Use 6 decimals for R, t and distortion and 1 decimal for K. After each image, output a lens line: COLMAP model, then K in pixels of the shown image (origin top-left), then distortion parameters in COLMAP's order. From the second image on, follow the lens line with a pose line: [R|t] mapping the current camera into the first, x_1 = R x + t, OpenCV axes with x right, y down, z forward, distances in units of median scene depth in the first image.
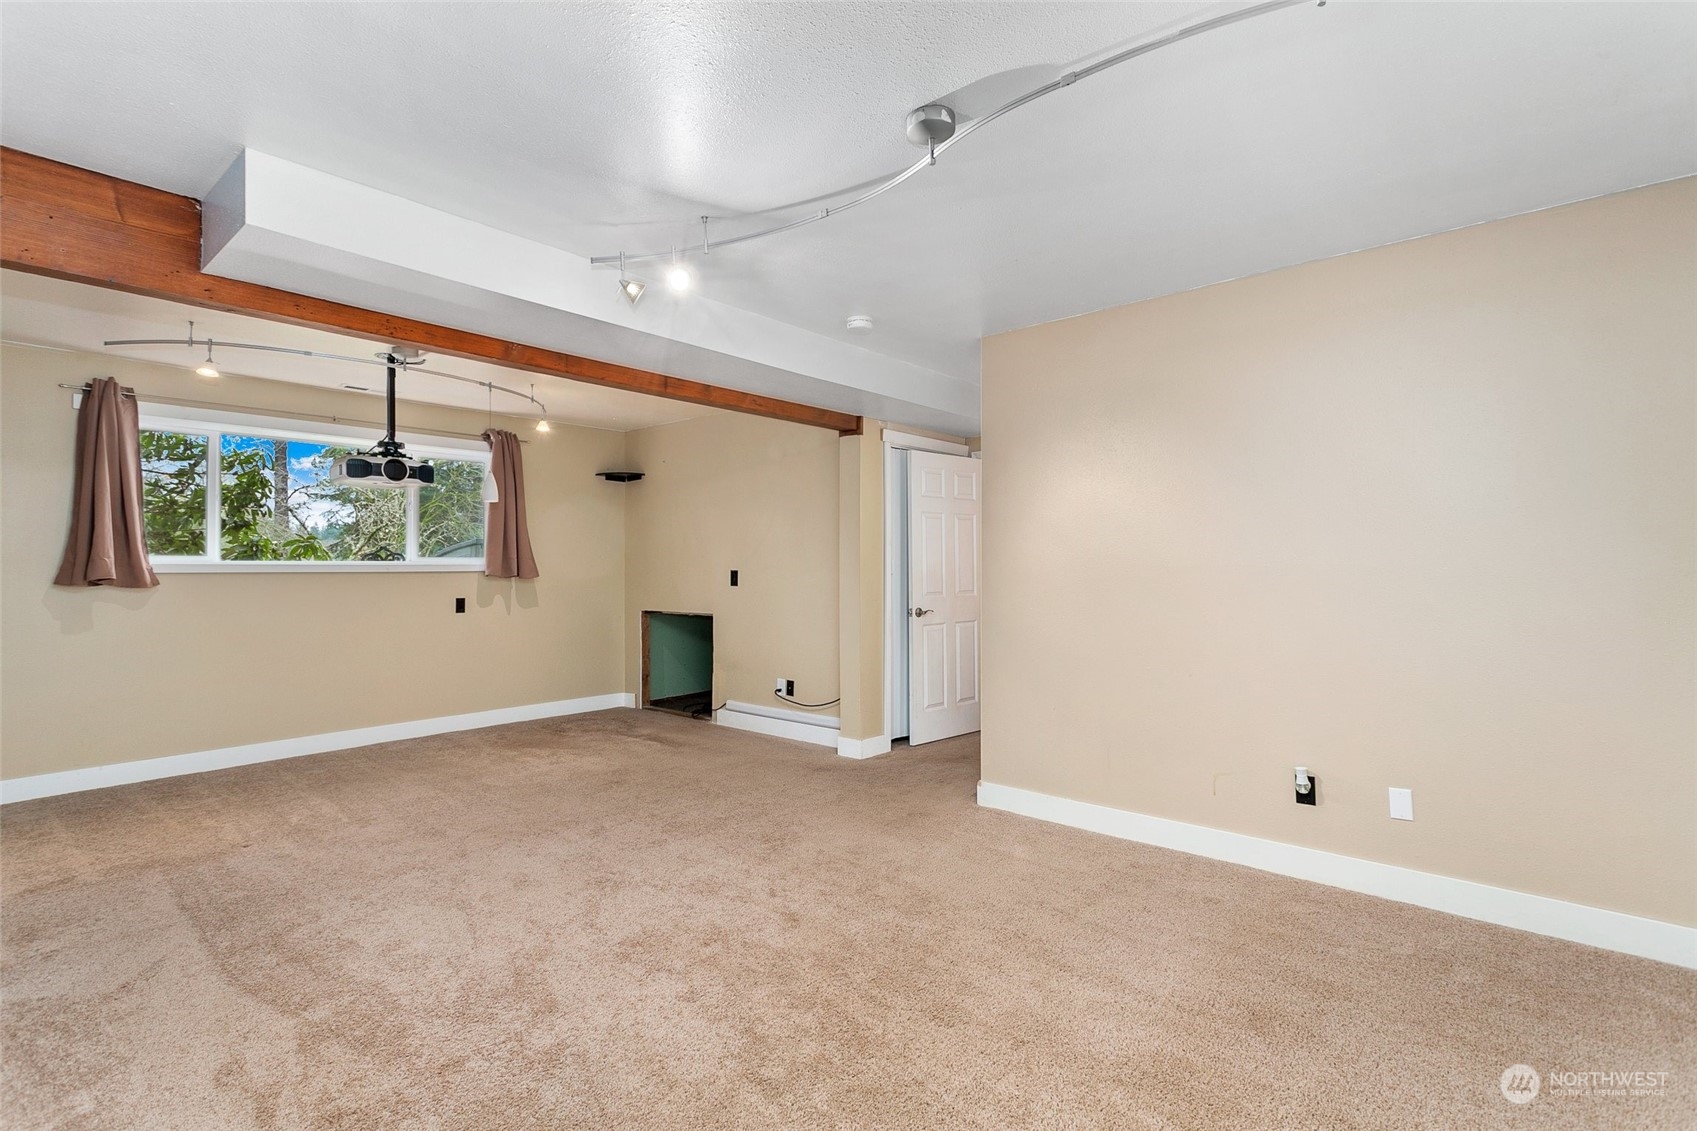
lens RADIAL K [[809.8, 0, 848.0], [0, 809.8, 563.8], [0, 0, 1]] dist [0.007196, -0.002513]
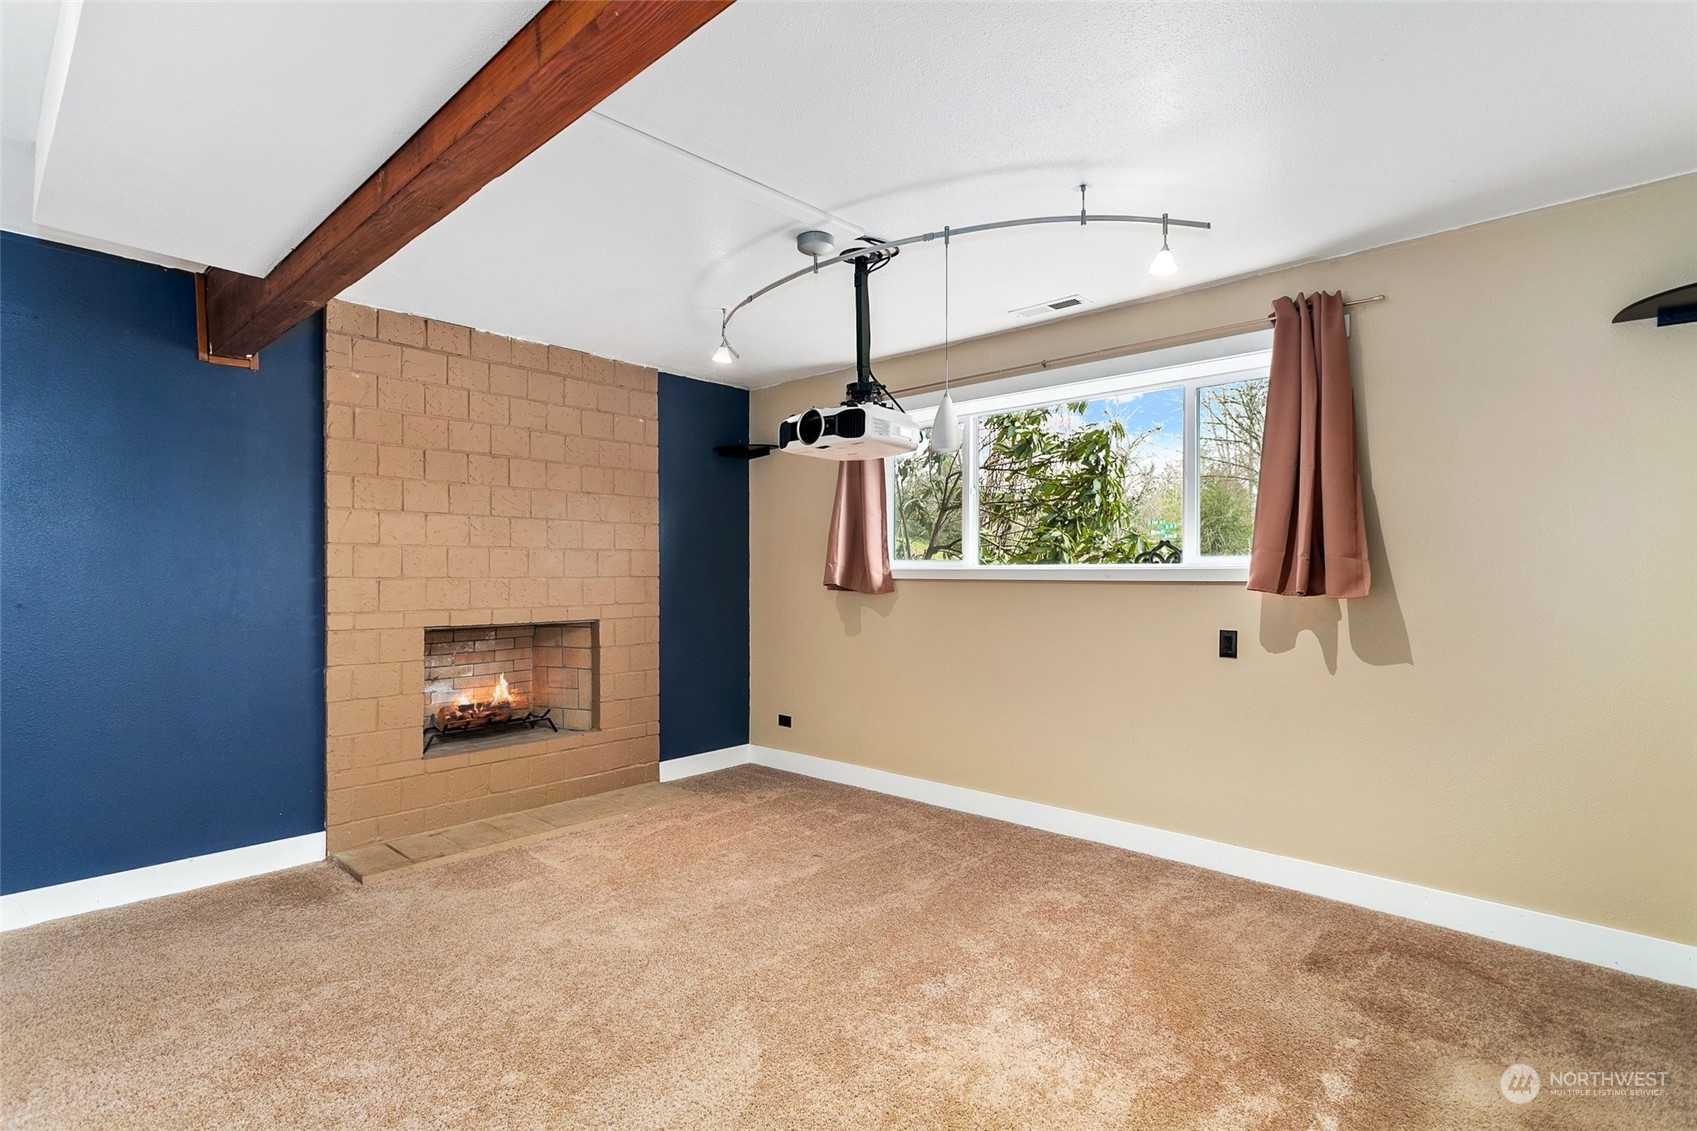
lens RADIAL K [[809.8, 0, 860.0], [0, 809.8, 568.4], [0, 0, 1]] dist [0.007196, -0.002513]
pose [[-0.043963, -0.004389, -0.999024, 0.076831], [0.002327, 0.999987, -0.004495, 0.002458], [0.999030, -0.002523, -0.043953, 0.798693]]
